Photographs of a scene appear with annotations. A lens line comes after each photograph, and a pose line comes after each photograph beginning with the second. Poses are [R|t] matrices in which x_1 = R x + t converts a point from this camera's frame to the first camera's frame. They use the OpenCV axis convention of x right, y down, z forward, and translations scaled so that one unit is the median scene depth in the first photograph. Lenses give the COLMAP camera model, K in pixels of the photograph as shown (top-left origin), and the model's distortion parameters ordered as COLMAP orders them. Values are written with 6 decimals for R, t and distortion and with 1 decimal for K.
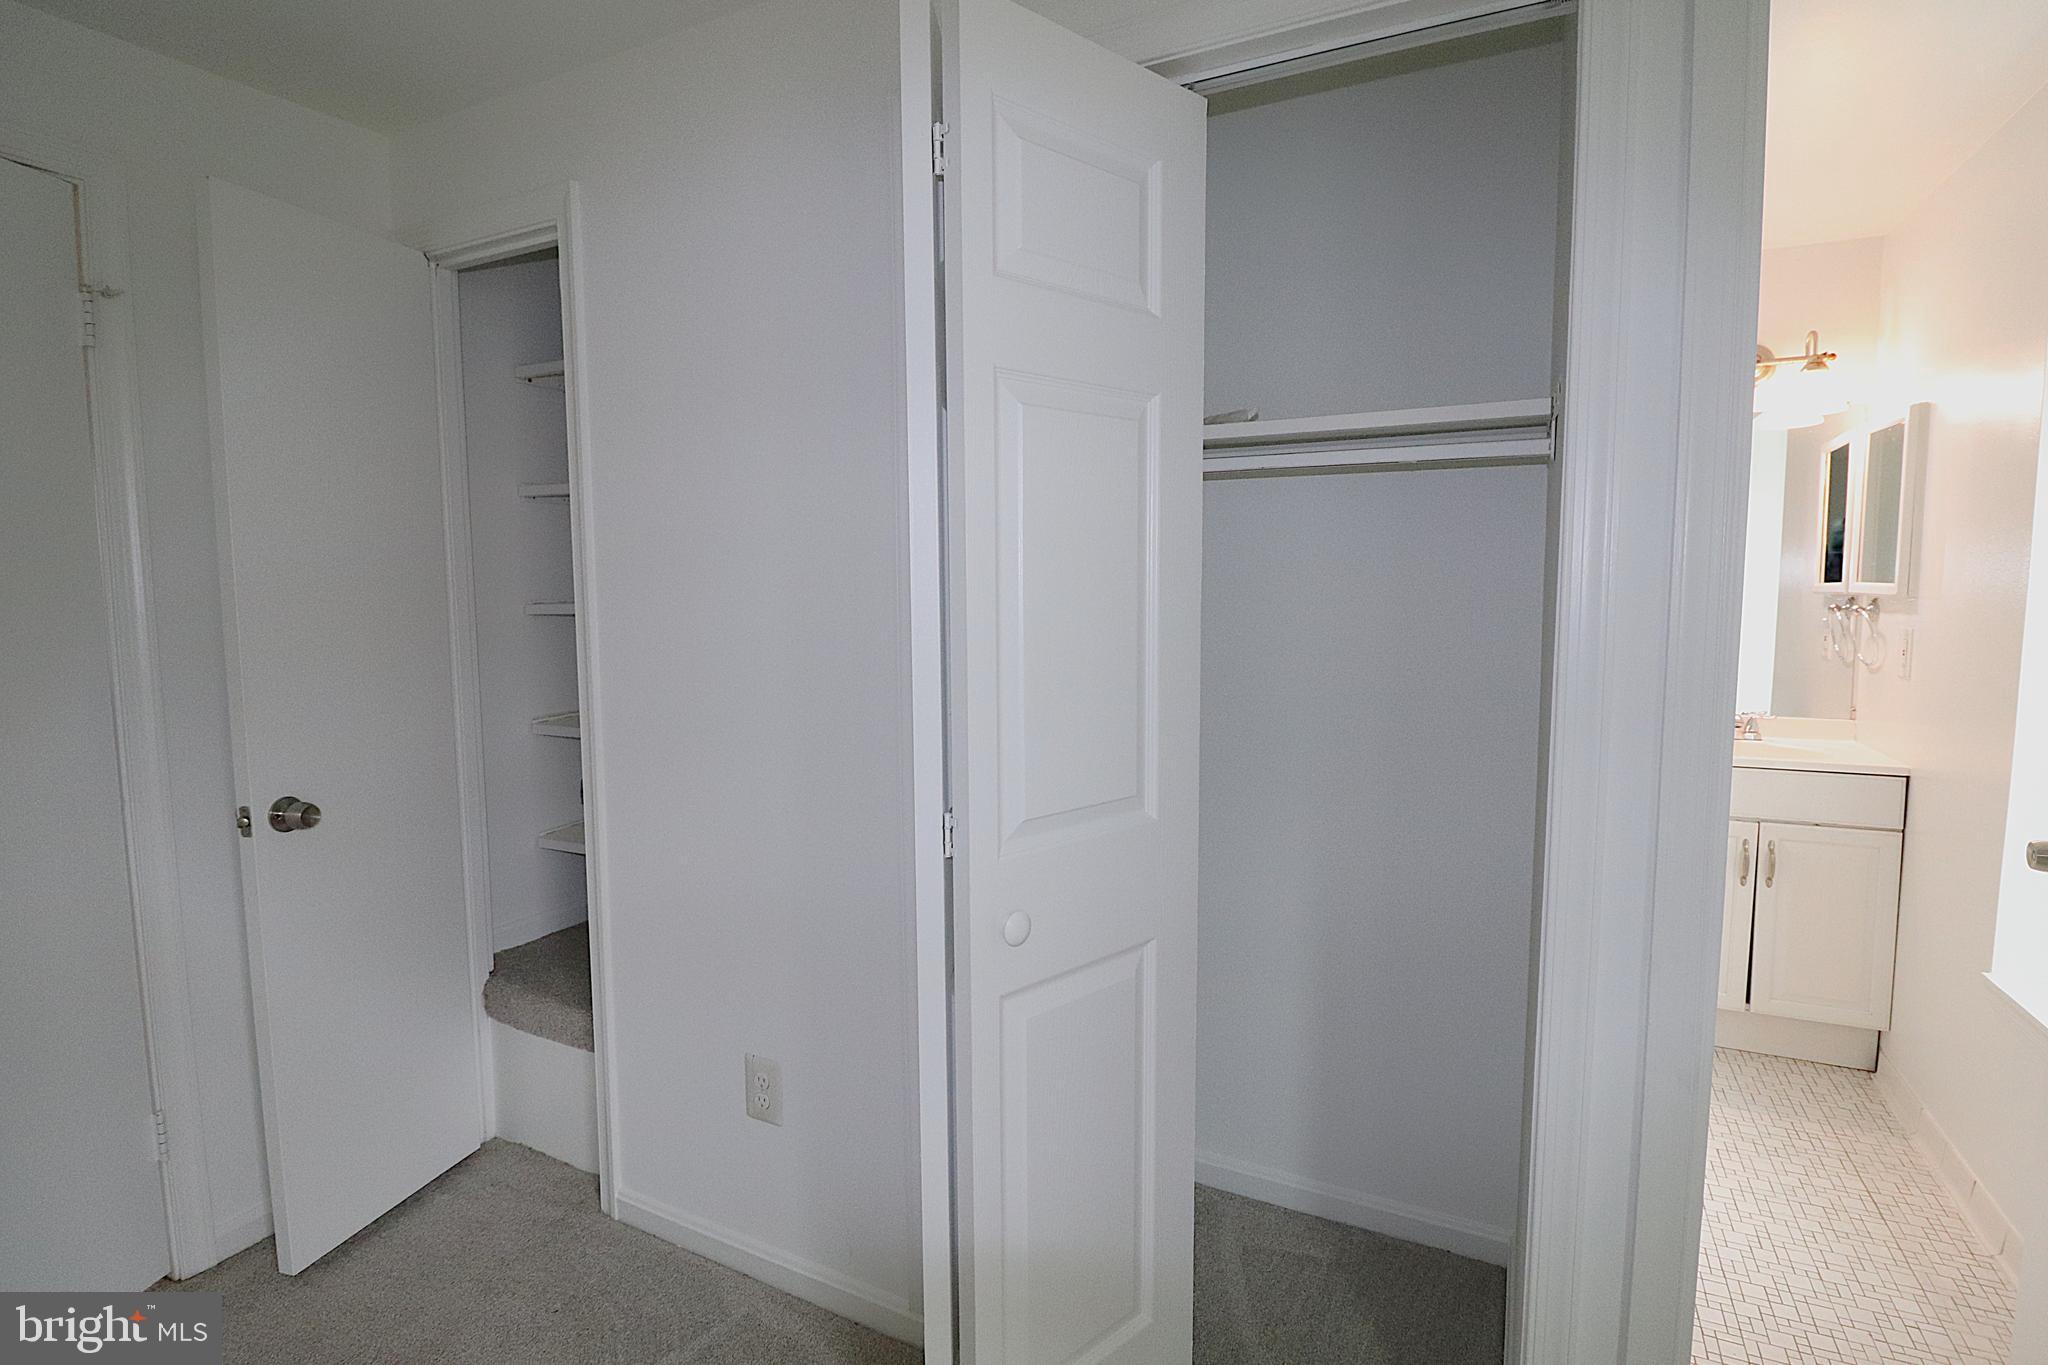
lens RADIAL K [[974.0, 0, 1037.6], [0, 974.0, 667.2], [0, 0, 1]] dist [-0.007755, -0.001072]
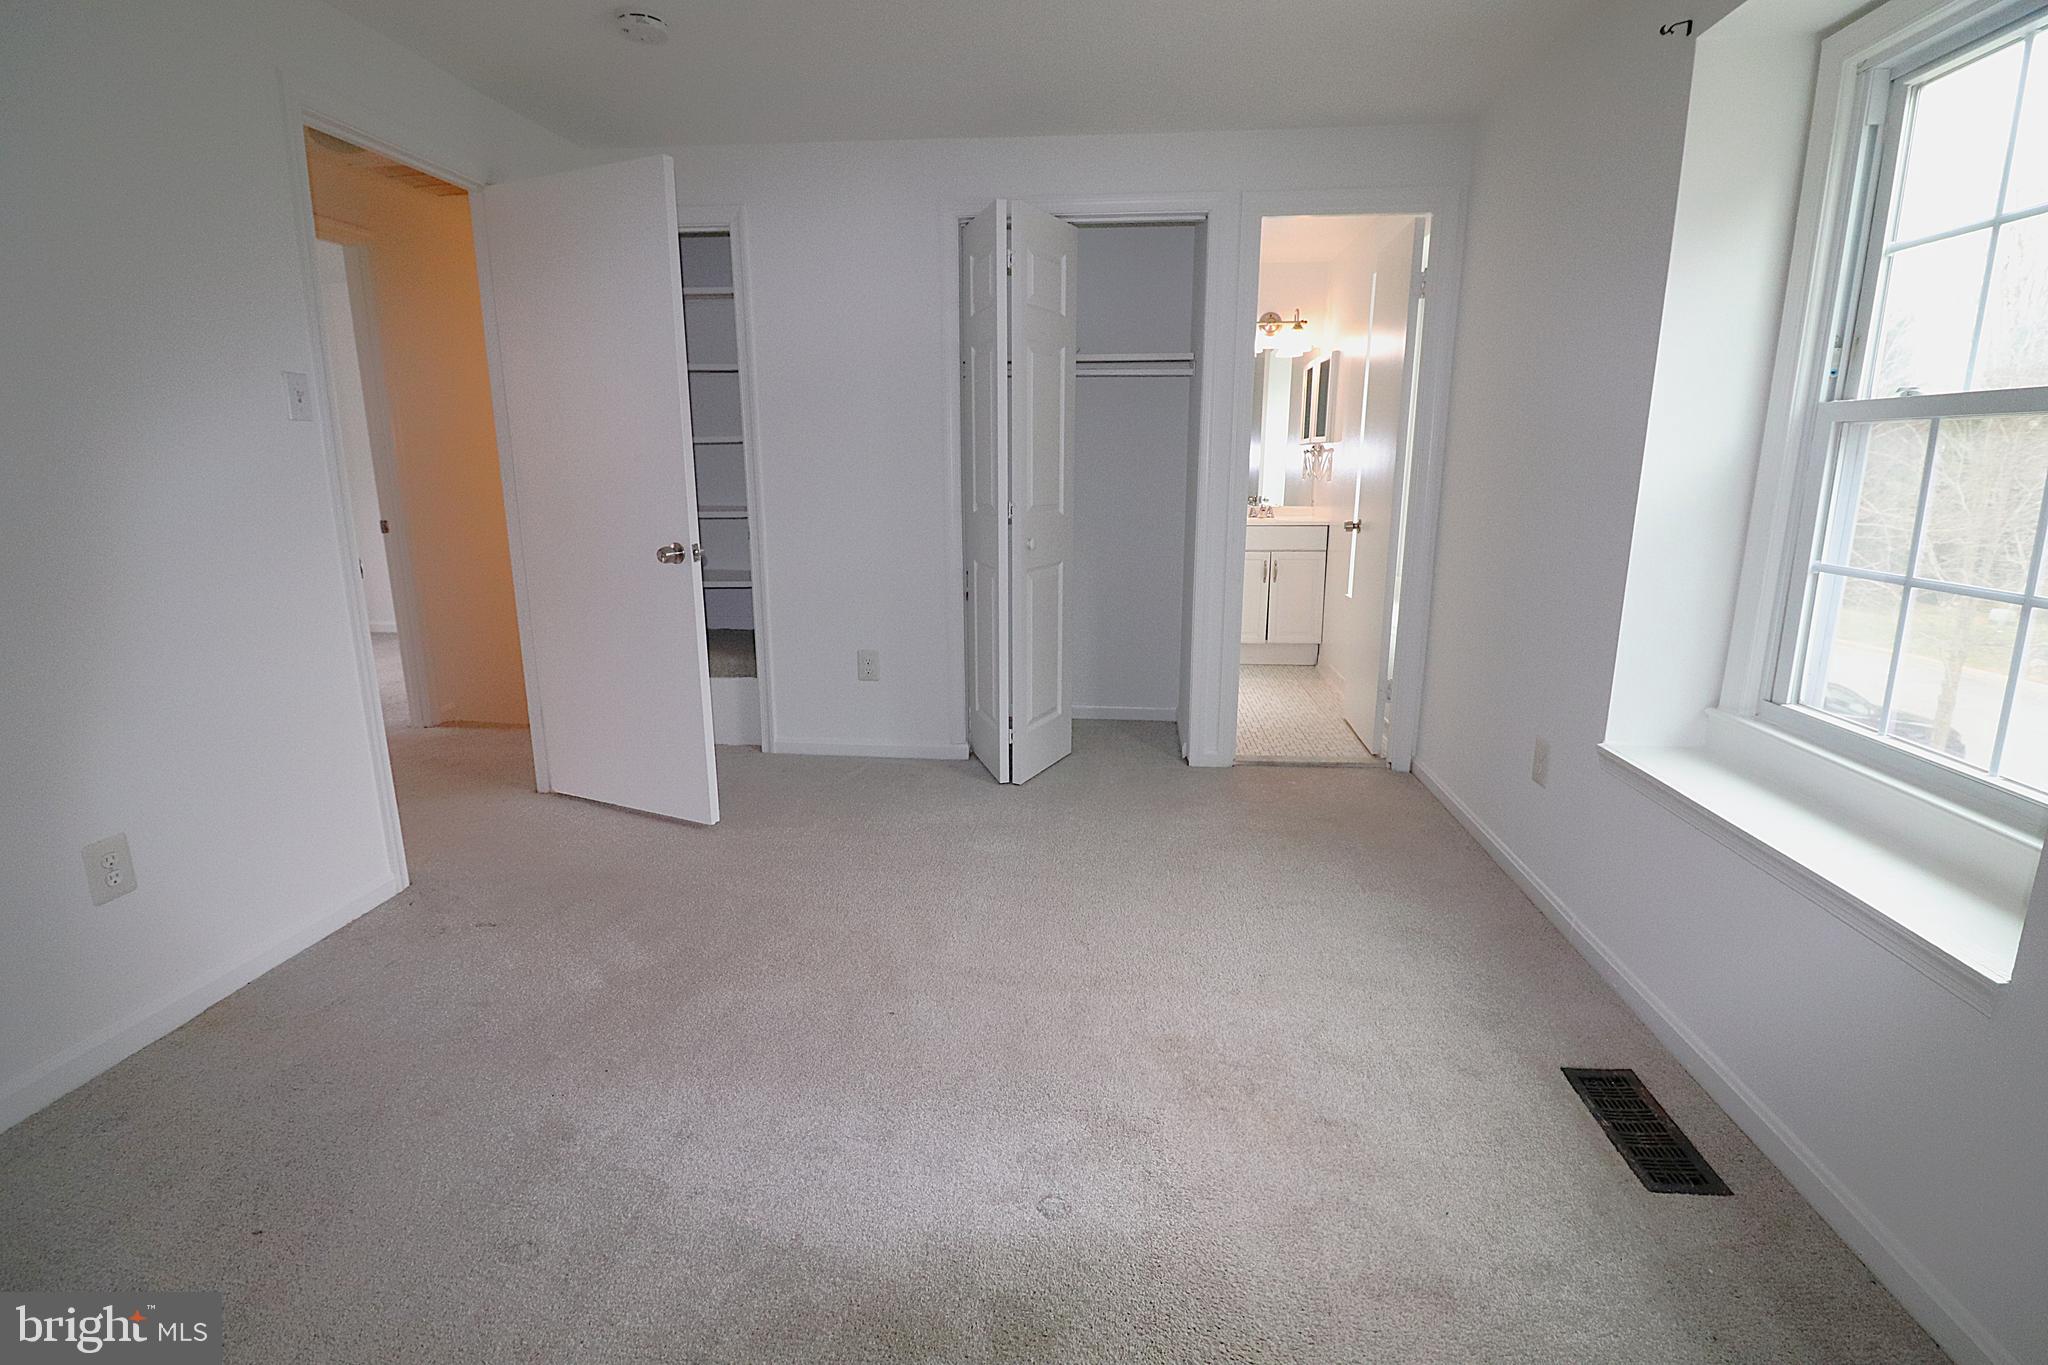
lens RADIAL K [[974.0, 0, 1024.8], [0, 974.0, 679.1], [0, 0, 1]] dist [-0.007755, -0.001072]
pose [[0.934933, -0.071420, 0.347561, -0.521352], [0.026593, 0.990882, 0.132081, 0.141614], [-0.353826, -0.114244, 0.928308, -0.822498]]
